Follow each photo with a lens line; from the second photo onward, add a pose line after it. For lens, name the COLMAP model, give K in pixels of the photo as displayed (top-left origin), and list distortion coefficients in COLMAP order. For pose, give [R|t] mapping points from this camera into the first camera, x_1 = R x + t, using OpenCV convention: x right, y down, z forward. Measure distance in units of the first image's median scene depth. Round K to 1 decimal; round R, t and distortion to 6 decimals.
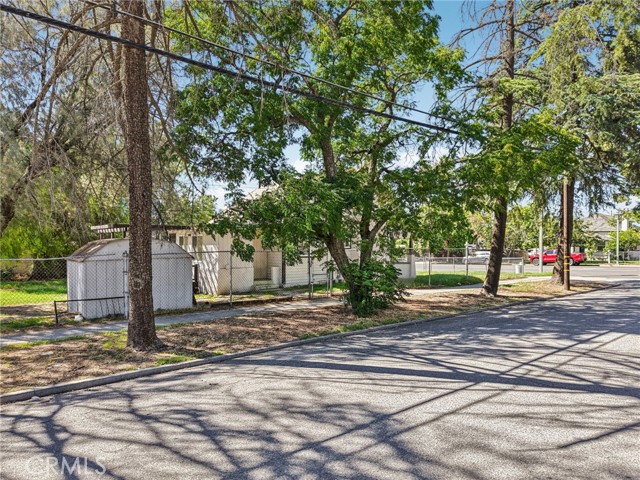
lens RADIAL K [[426.5, 0, 318.6], [0, 426.5, 244.3], [0, 0, 1]] dist [0.039925, -0.041275]
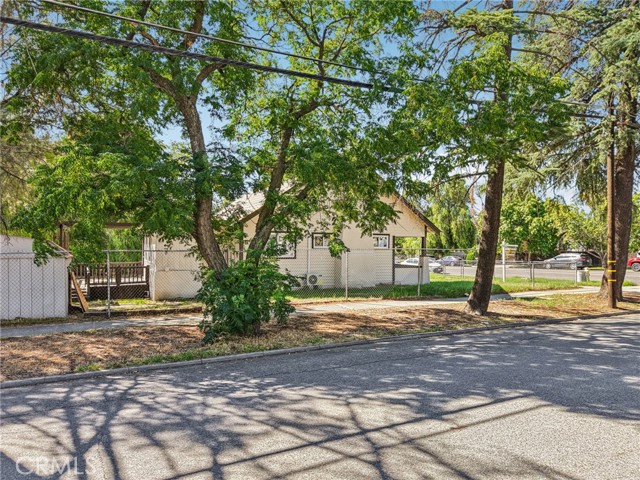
lens RADIAL K [[426.5, 0, 318.6], [0, 426.5, 244.3], [0, 0, 1]] dist [0.039925, -0.041275]
pose [[0.974770, 0.001623, -0.223207, 0.292859], [-0.002174, 0.999995, -0.002225, 0.003522], [0.223202, 0.002655, 0.974769, 0.212678]]
